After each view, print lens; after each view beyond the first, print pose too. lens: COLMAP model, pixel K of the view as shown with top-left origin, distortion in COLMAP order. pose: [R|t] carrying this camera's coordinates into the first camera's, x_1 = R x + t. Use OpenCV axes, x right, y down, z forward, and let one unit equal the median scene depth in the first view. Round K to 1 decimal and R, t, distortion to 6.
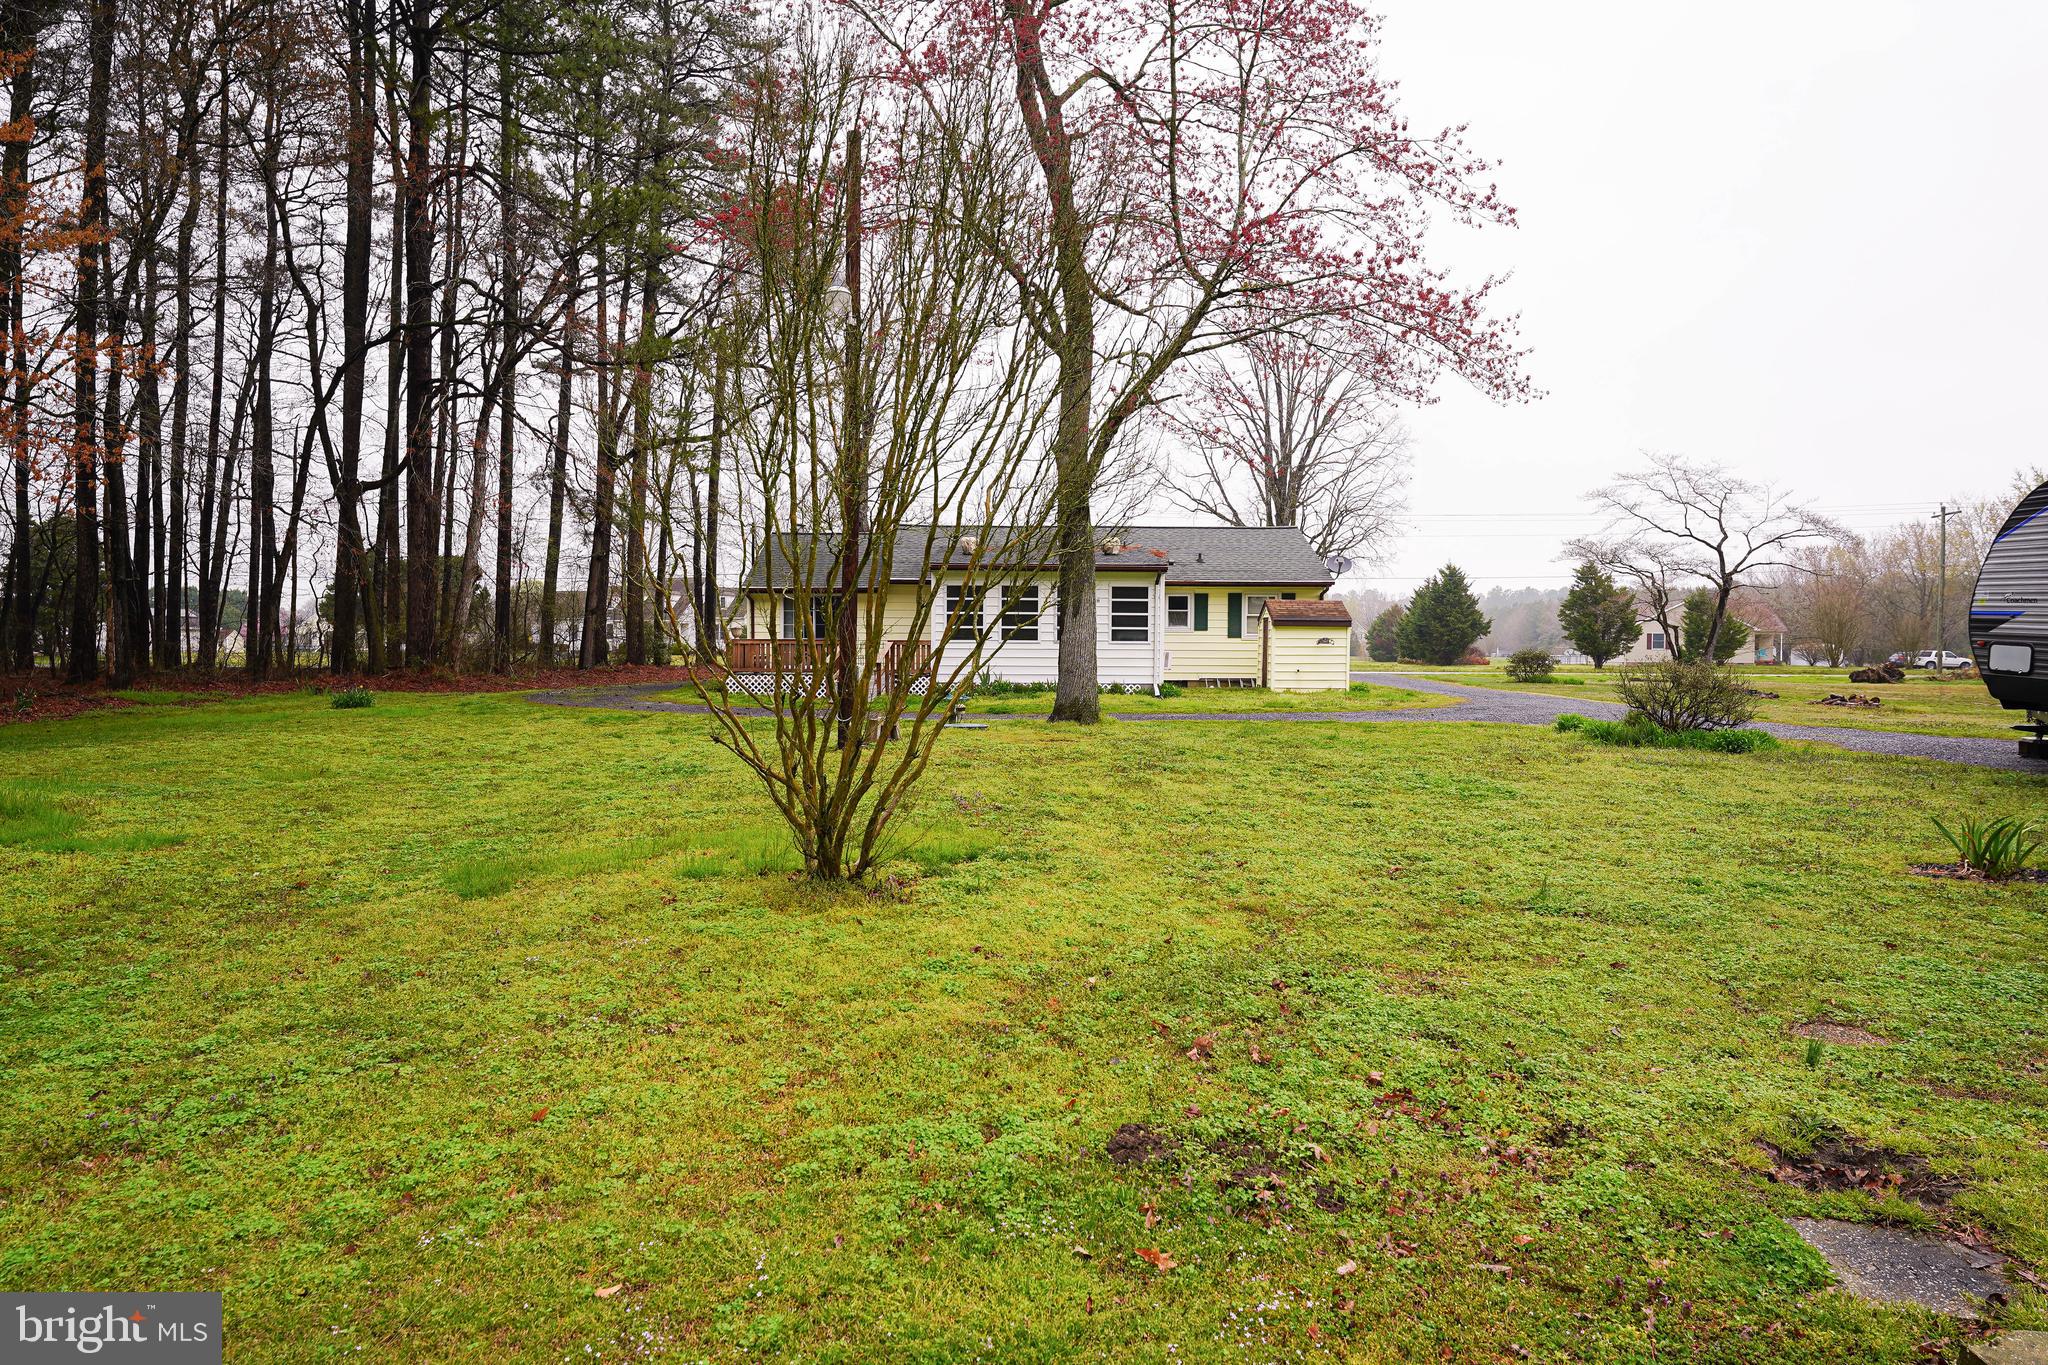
lens RADIAL K [[1234.2, 0, 1023.9], [0, 1234.2, 676.8], [0, 0, 1]] dist [0.003775, 0.000365]
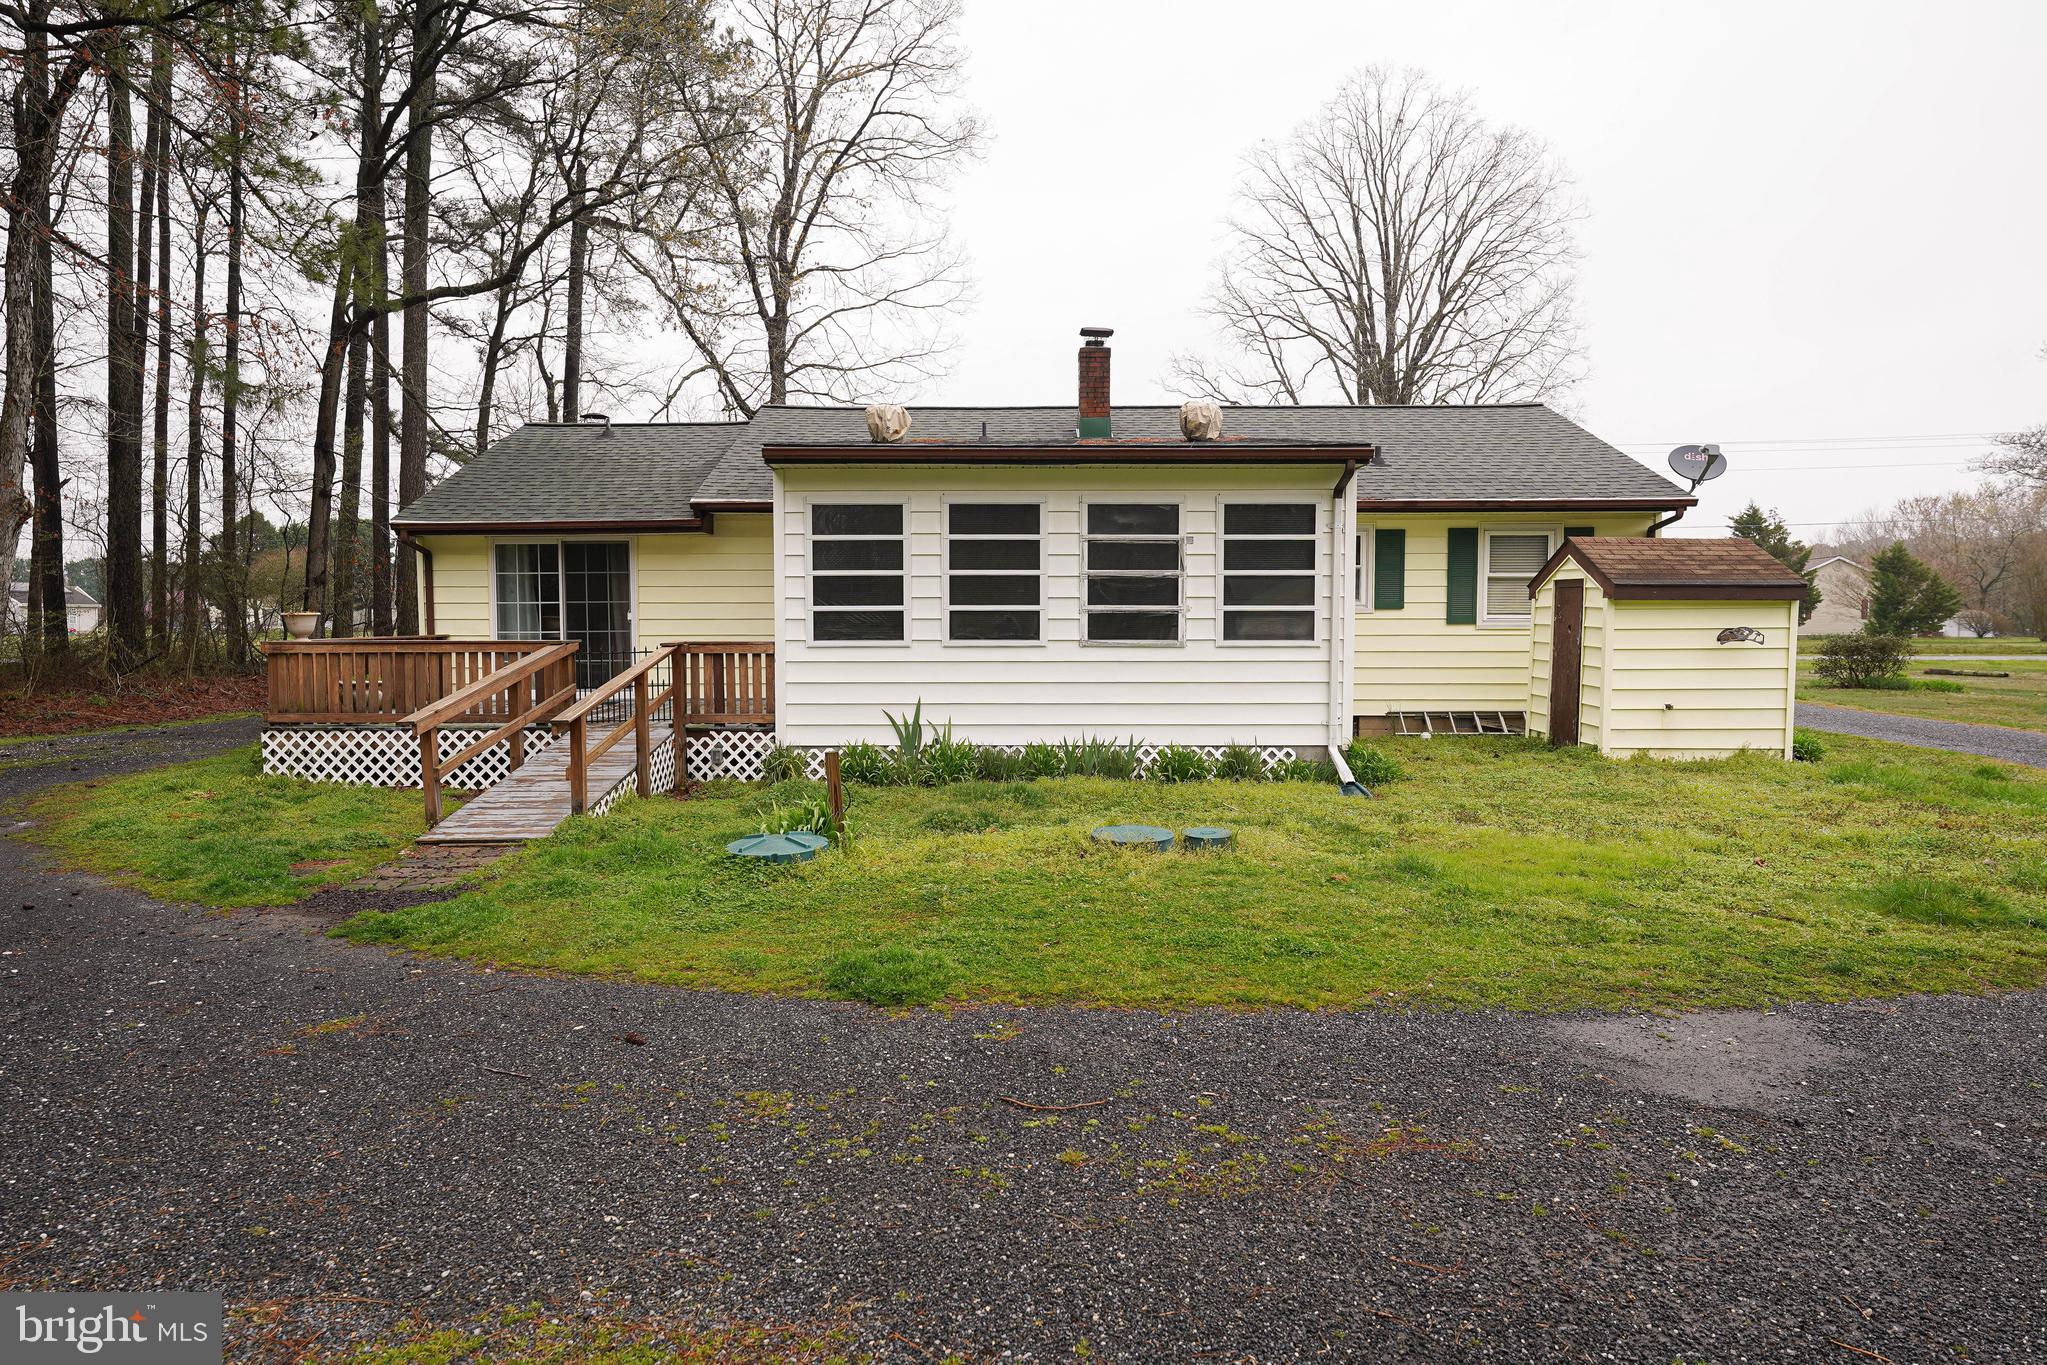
lens RADIAL K [[1233.6, 0, 1024.1], [0, 1233.6, 677.2], [0, 0, 1]] dist [0.003775, 0.000365]
pose [[0.999988, -0.004228, -0.002637, 0.006906], [0.004300, 0.999602, 0.027891, -0.027874], [0.002518, -0.027902, 0.999607, 0.586683]]
